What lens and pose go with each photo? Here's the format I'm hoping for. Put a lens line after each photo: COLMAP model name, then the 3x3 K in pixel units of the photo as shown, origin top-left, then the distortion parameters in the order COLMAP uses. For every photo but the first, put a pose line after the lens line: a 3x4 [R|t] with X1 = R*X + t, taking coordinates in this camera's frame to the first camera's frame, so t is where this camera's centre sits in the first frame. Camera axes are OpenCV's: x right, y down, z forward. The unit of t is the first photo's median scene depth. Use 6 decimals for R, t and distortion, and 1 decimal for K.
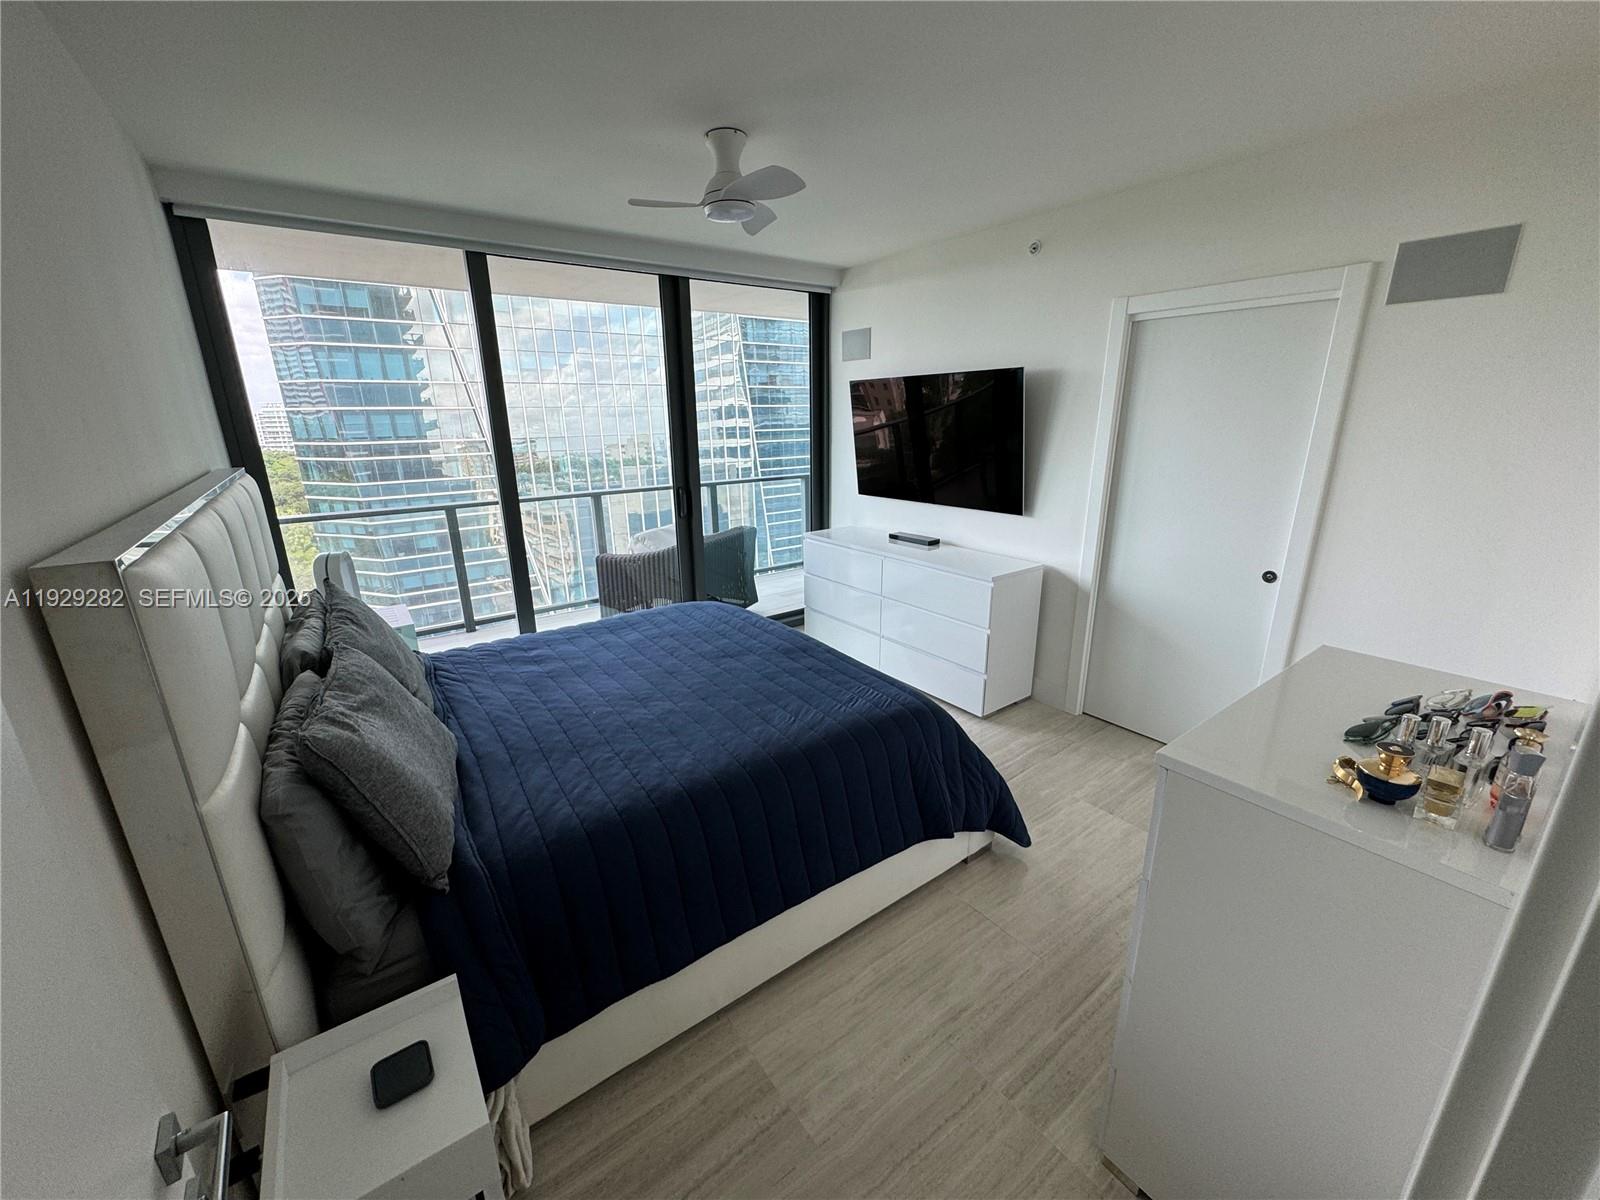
lens RADIAL K [[630.3, 0, 800.0], [0, 630.3, 600.0], [0, 0, 1]] dist [-0.004594, -0.000214]
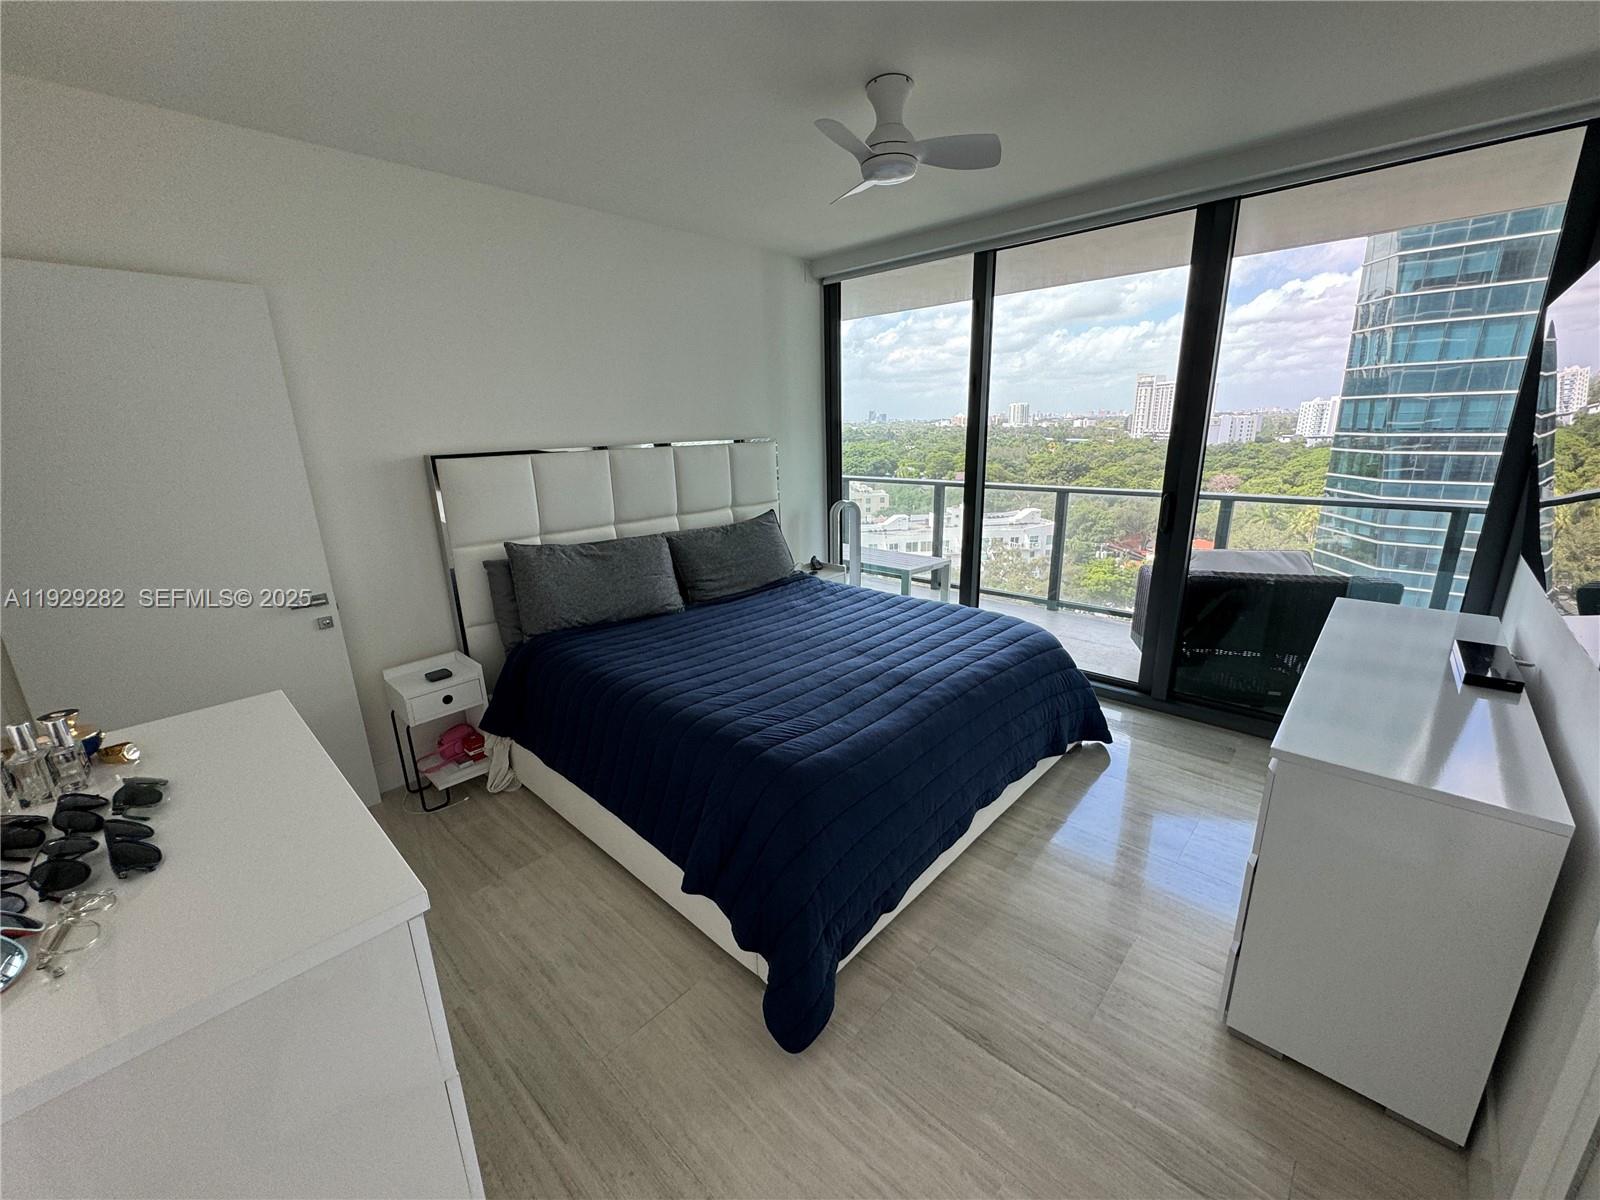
lens RADIAL K [[630.3, 0, 800.0], [0, 630.3, 600.0], [0, 0, 1]] dist [-0.004594, -0.000214]
pose [[0.188603, 0.271329, -0.943827, 0.624681], [-0.256722, 0.941277, 0.219295, -0.143236], [0.947904, 0.200941, 0.247184, 0.553212]]
